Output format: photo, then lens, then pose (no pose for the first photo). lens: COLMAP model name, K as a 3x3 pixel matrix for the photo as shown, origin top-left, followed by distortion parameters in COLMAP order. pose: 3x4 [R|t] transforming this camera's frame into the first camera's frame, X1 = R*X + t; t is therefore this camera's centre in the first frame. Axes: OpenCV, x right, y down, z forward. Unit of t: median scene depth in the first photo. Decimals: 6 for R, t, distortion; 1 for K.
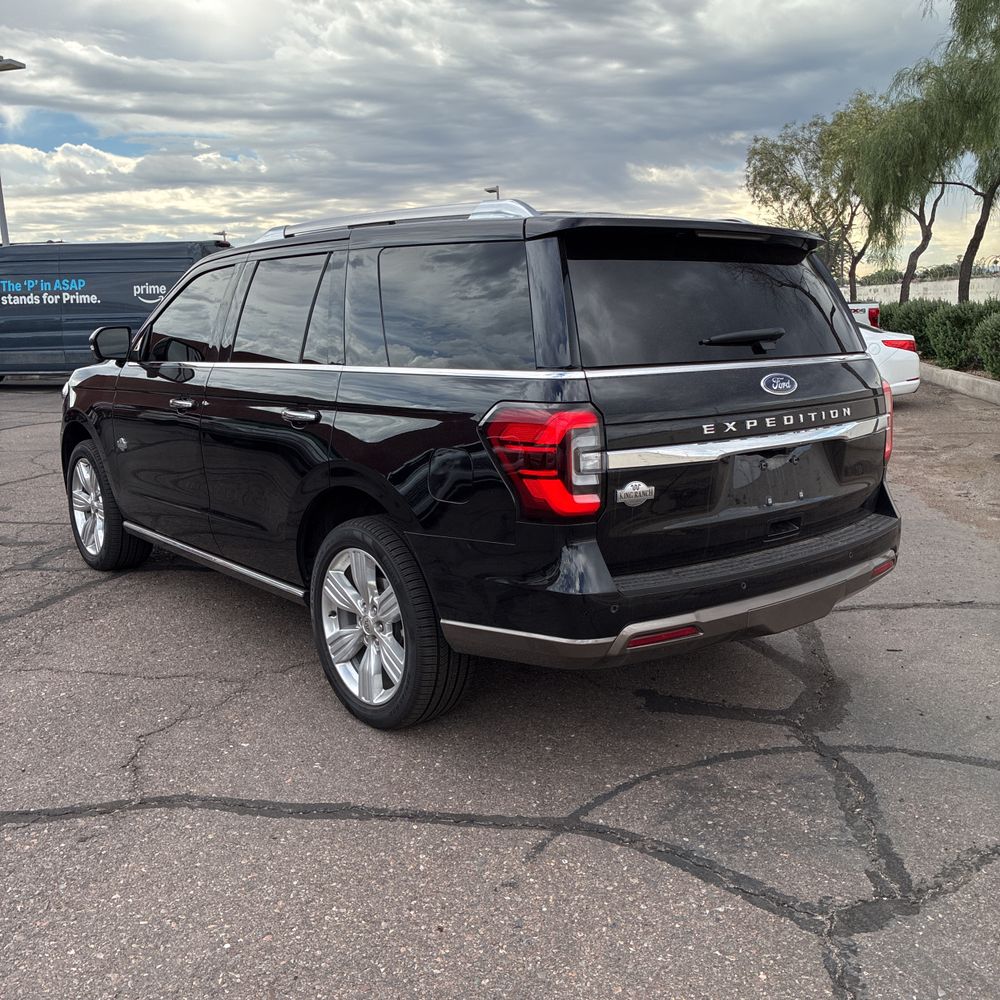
lens RADIAL K [[1008.4, 0, 504.1], [0, 1008.4, 488.0], [0, 0, 1]] dist [0.020392, 0.000000]
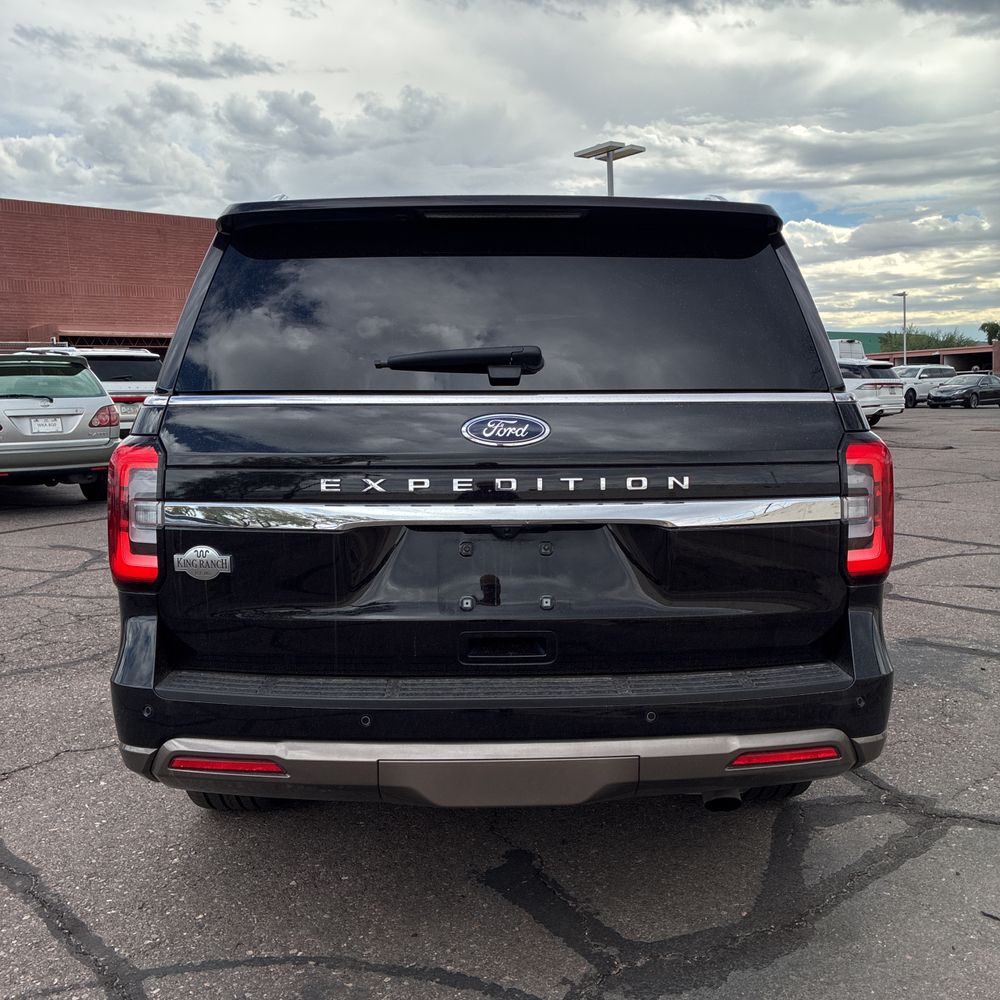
lens RADIAL K [[1008.4, 0, 517.9], [0, 1008.4, 489.8], [0, 0, 1]] dist [0.020392, 0.000000]
pose [[0.791095, 0.071512, -0.607499, 0.128981], [-0.108549, 0.993792, -0.024369, -0.009233], [0.601985, 0.085221, 0.793947, 0.092411]]
